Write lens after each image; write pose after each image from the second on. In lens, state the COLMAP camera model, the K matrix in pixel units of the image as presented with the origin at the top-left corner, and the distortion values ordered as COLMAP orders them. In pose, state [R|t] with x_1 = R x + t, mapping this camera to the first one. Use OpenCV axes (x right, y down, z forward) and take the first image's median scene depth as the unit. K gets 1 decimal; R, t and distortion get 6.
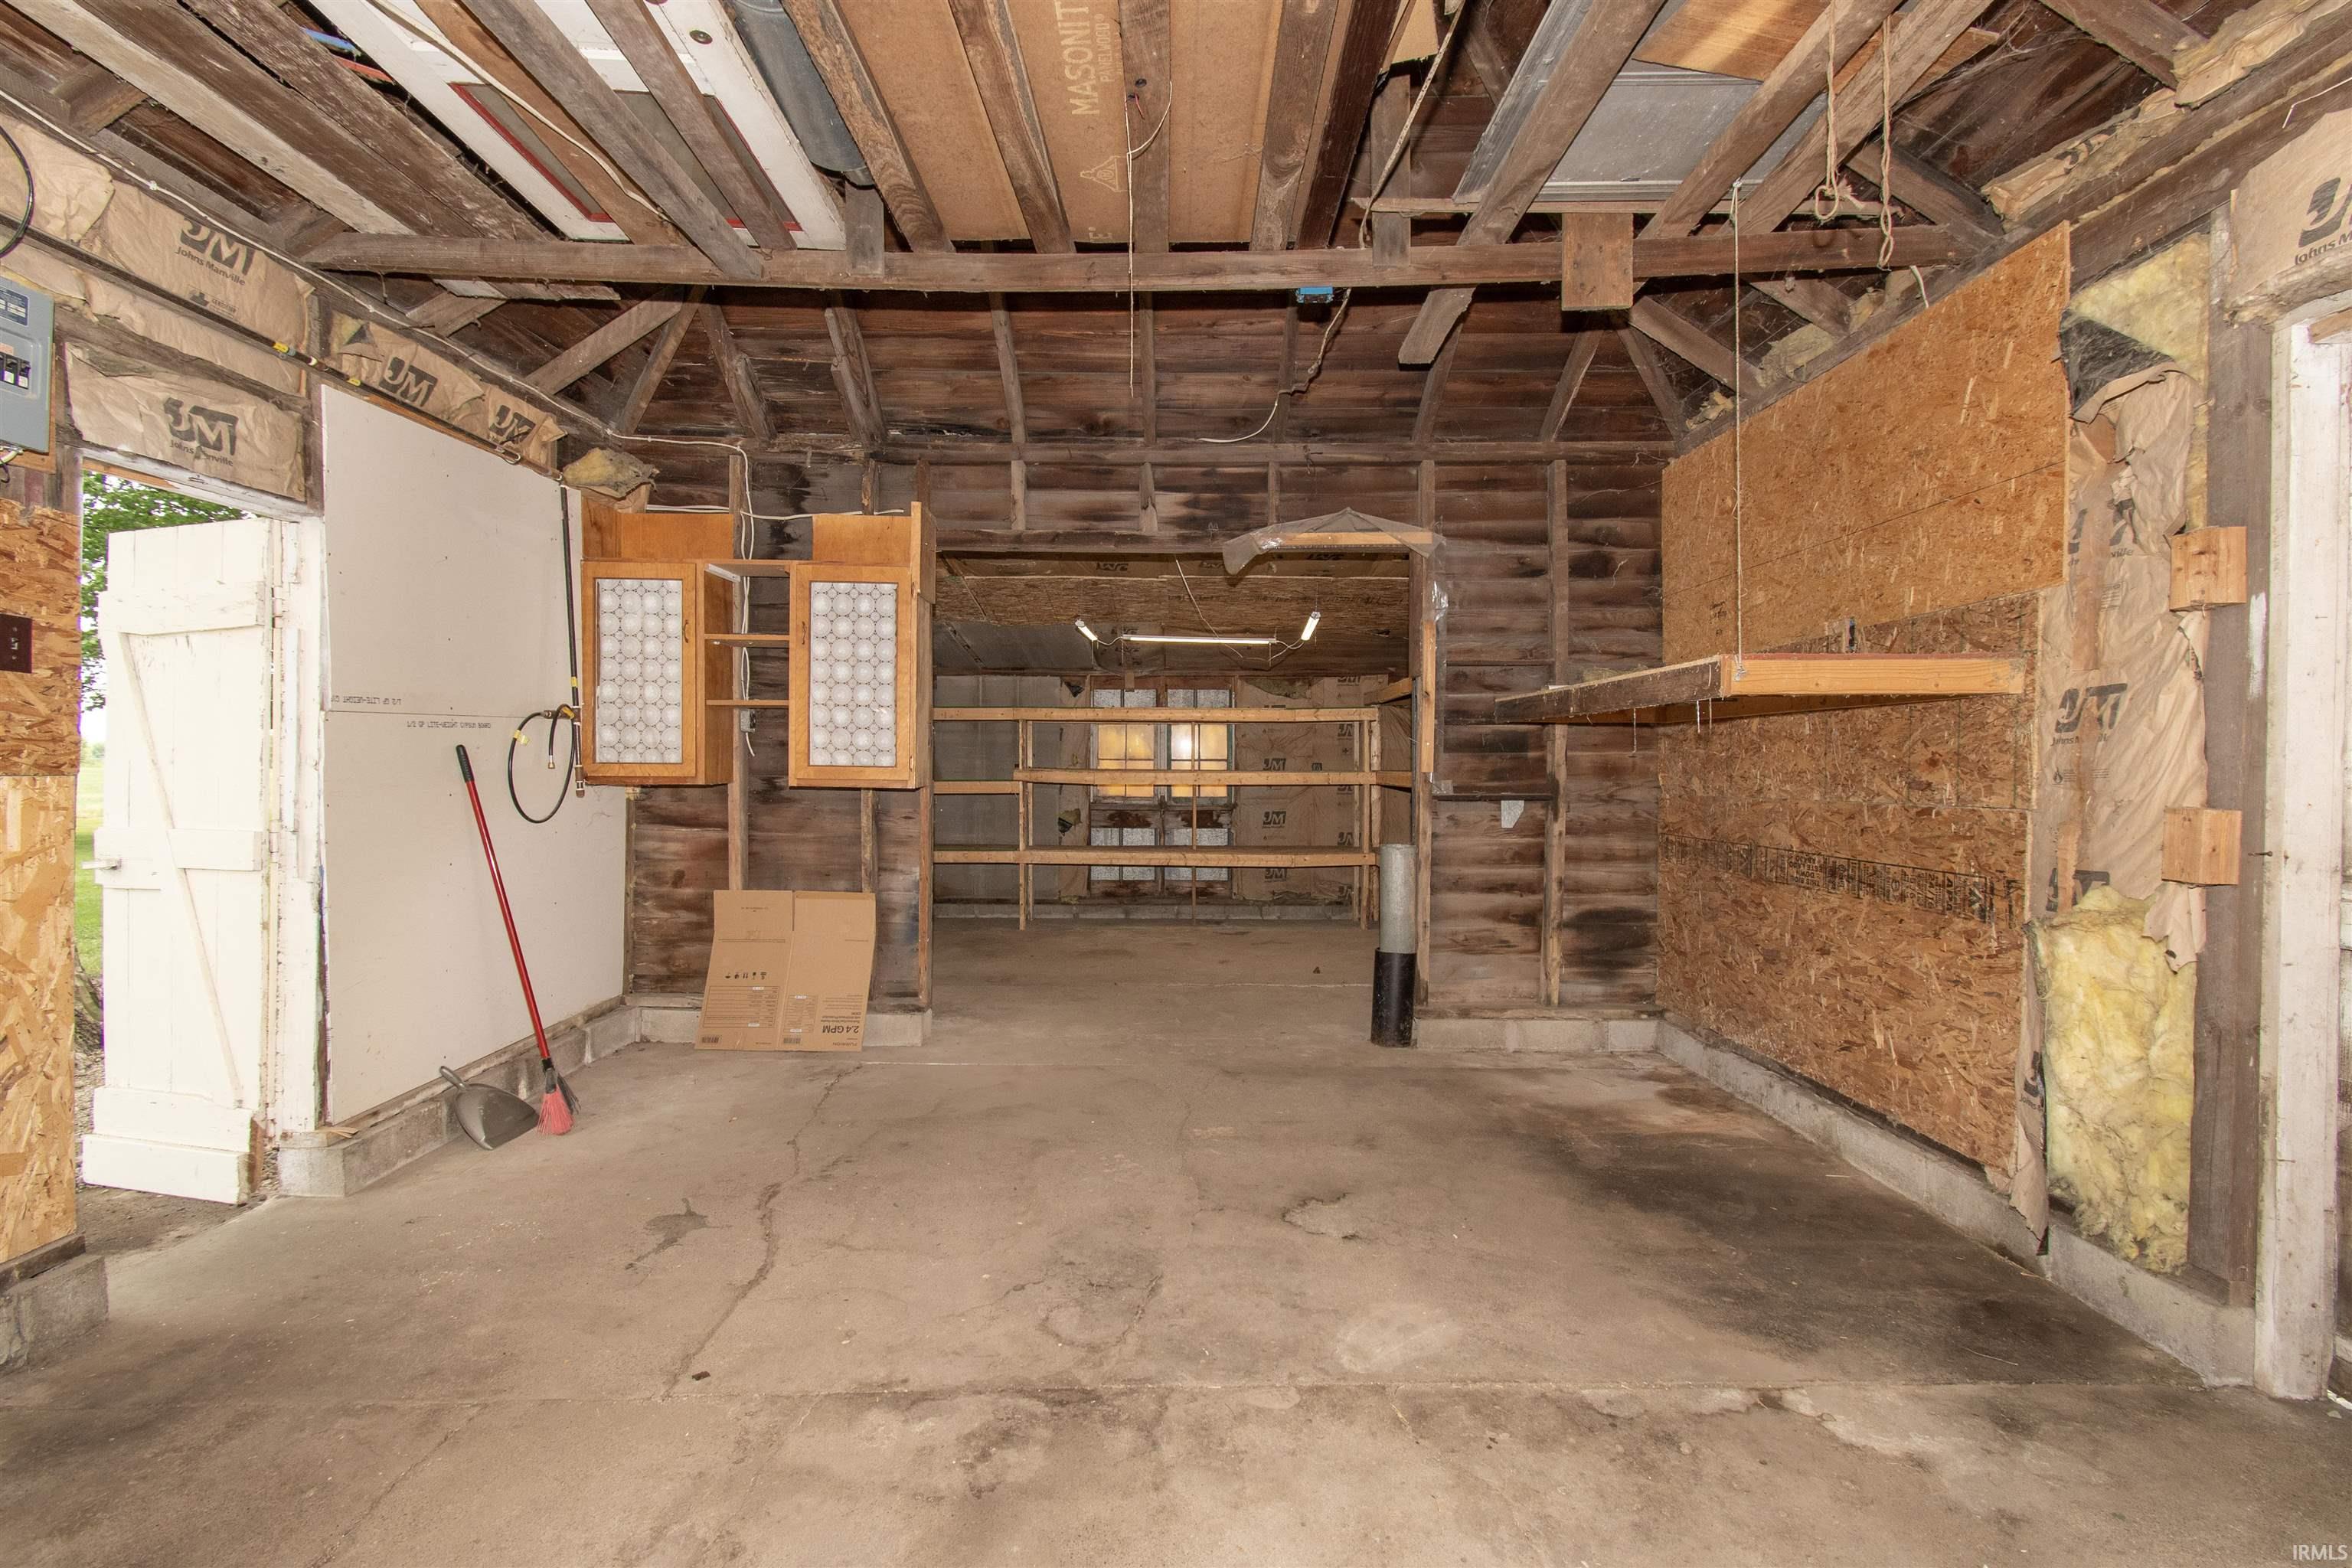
lens RADIAL K [[1050.2, 0, 1176.0], [0, 1050.2, 776.3], [0, 0, 1]] dist [-0.000496, -0.000214]
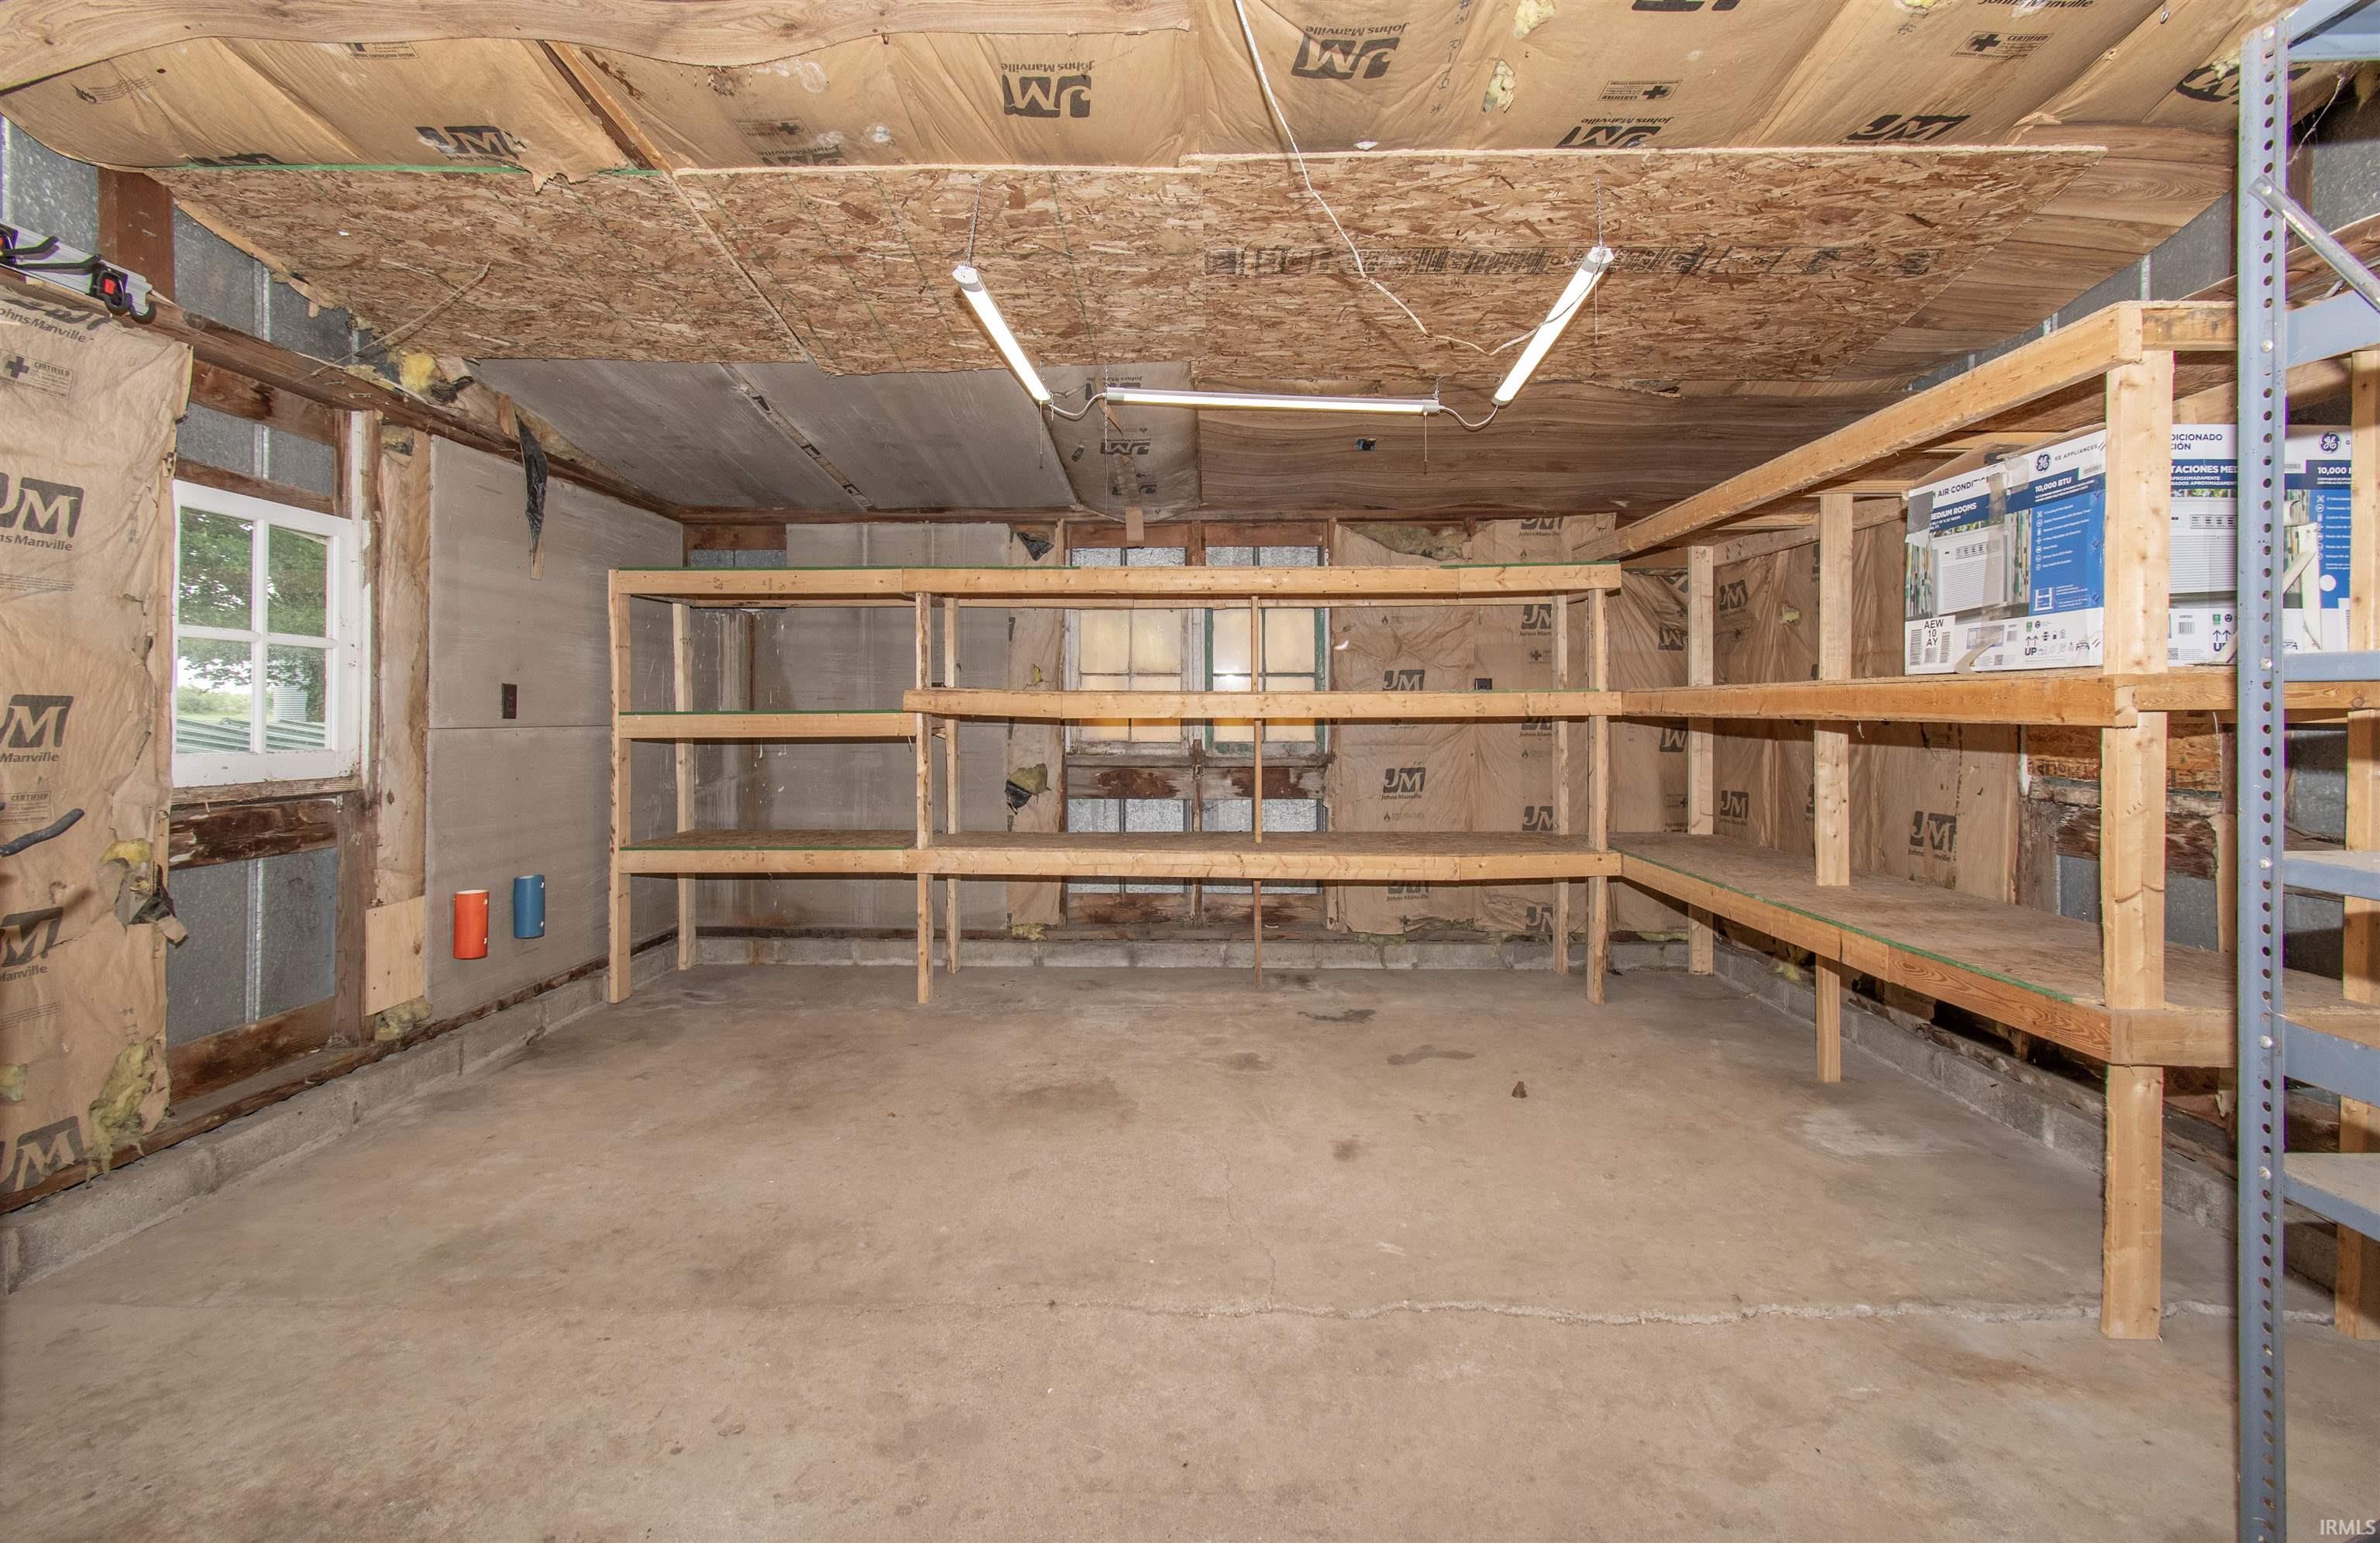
lens RADIAL K [[1039.6, 0, 1183.6], [0, 1039.6, 720.1], [0, 0, 1]] dist [-0.005261, -0.000069]
pose [[0.999526, -0.004945, -0.030390, -0.003429], [0.004613, 0.999929, -0.011000, 0.014253], [0.030442, 0.010855, 0.999478, 0.463124]]
